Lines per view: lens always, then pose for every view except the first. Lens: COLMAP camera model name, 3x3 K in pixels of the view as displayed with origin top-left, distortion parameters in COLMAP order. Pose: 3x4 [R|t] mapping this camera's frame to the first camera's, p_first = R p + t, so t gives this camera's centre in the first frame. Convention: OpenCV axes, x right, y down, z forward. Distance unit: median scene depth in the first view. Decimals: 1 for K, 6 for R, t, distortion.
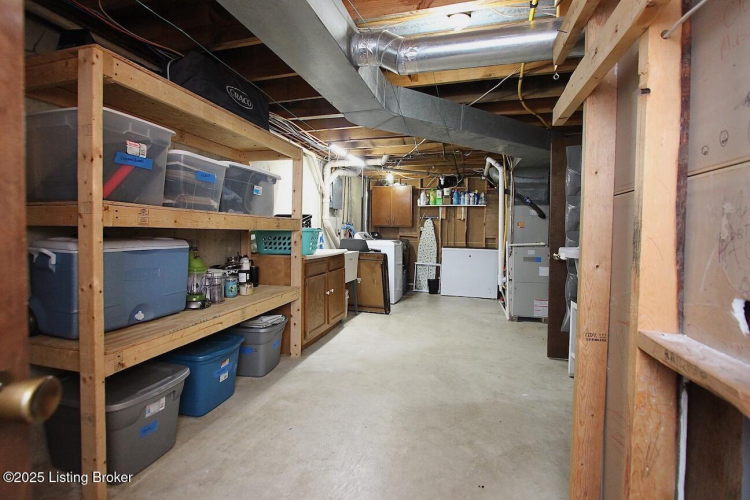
lens RADIAL K [[341.3, 0, 373.8], [0, 341.3, 244.3], [0, 0, 1]] dist [-0.010740, -0.000535]
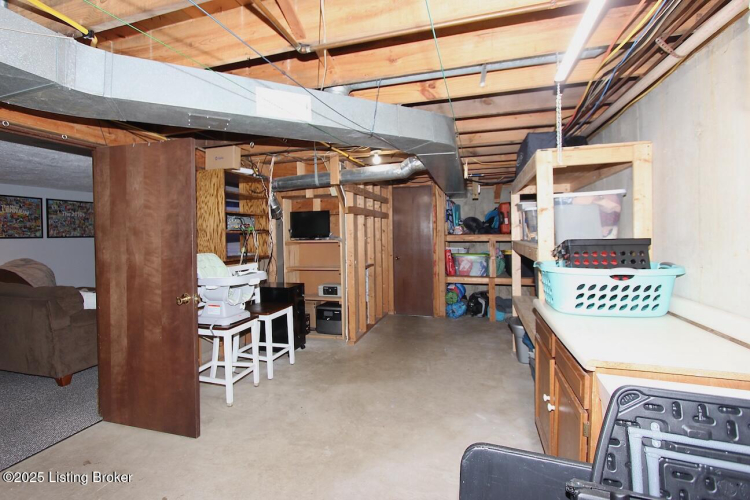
lens RADIAL K [[341.3, 0, 368.5], [0, 341.3, 233.0], [0, 0, 1]] dist [-0.010740, -0.000535]
pose [[-0.999108, 0.004155, 0.042026, 0.131641], [0.005592, 0.999401, 0.034148, -0.150194], [-0.041859, 0.034352, -0.998533, 1.965122]]
